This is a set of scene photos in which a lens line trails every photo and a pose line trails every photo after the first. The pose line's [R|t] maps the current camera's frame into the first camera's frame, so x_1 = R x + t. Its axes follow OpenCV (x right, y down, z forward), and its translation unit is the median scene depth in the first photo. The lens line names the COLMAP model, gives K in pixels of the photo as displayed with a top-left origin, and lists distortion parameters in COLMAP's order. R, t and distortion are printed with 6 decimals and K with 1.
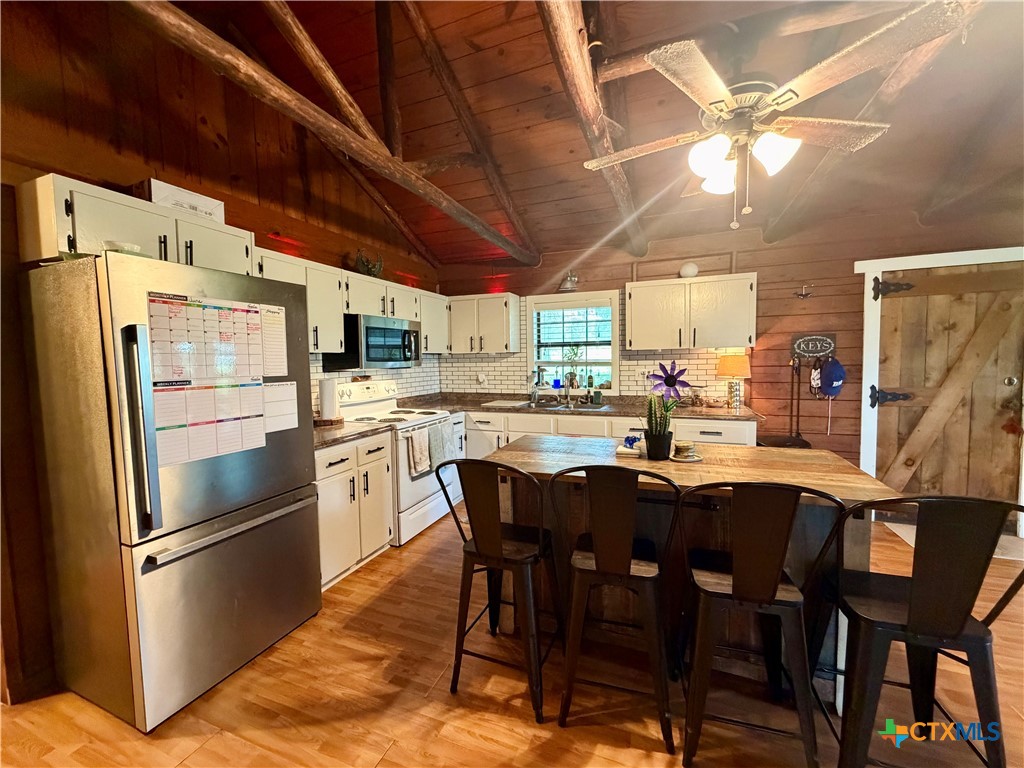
lens RADIAL K [[408.6, 0, 511.4], [0, 408.6, 383.7], [0, 0, 1]] dist [0.000161, 0.000339]
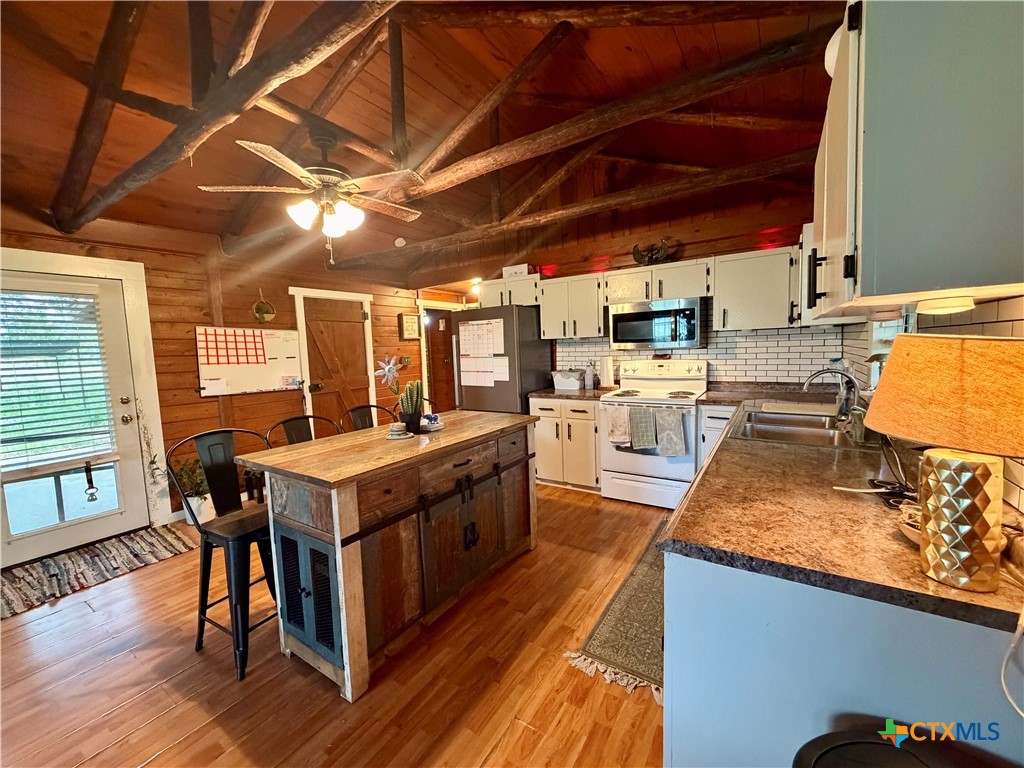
lens RADIAL K [[408.6, 0, 509.1], [0, 408.6, 382.0], [0, 0, 1]] dist [0.000161, 0.000339]
pose [[-0.197200, 0.108849, -0.974302, 0.824820], [-0.019872, 0.993169, 0.114979, -0.066519], [0.980162, 0.042035, -0.193690, 0.846175]]
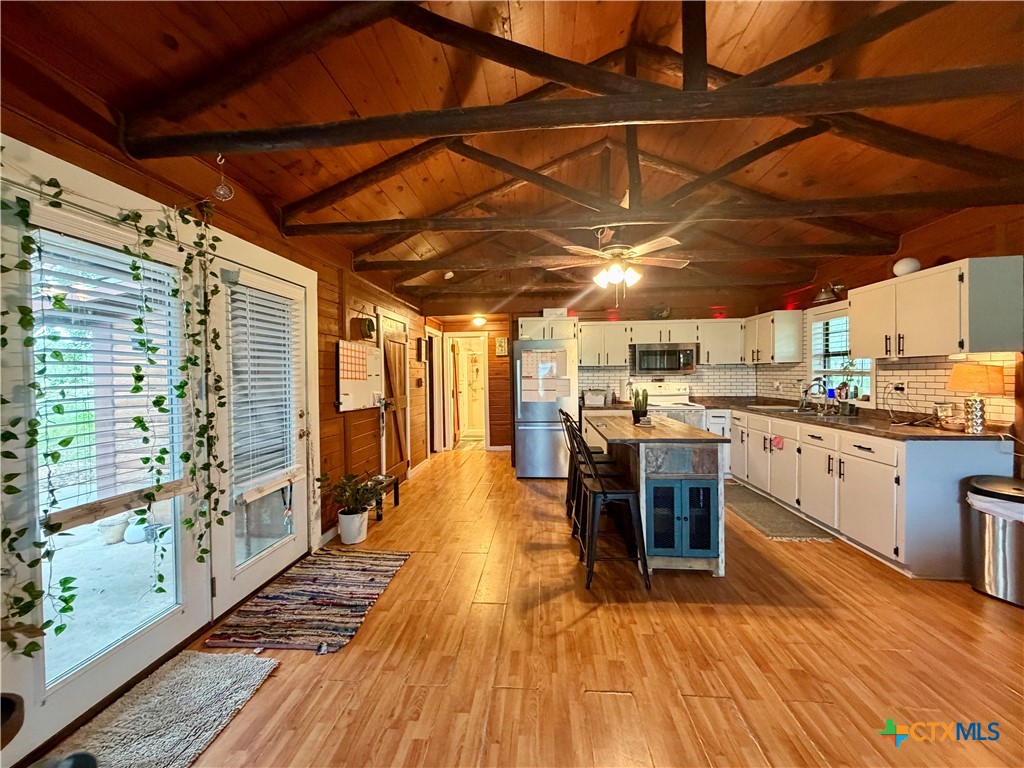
lens RADIAL K [[408.6, 0, 507.7], [0, 408.6, 383.4], [0, 0, 1]] dist [0.000161, 0.000339]
pose [[0.293908, 0.034932, -0.955195, 1.055860], [-0.052067, 0.998433, 0.020492, -0.004264], [0.954415, 0.043712, 0.295266, -0.055778]]
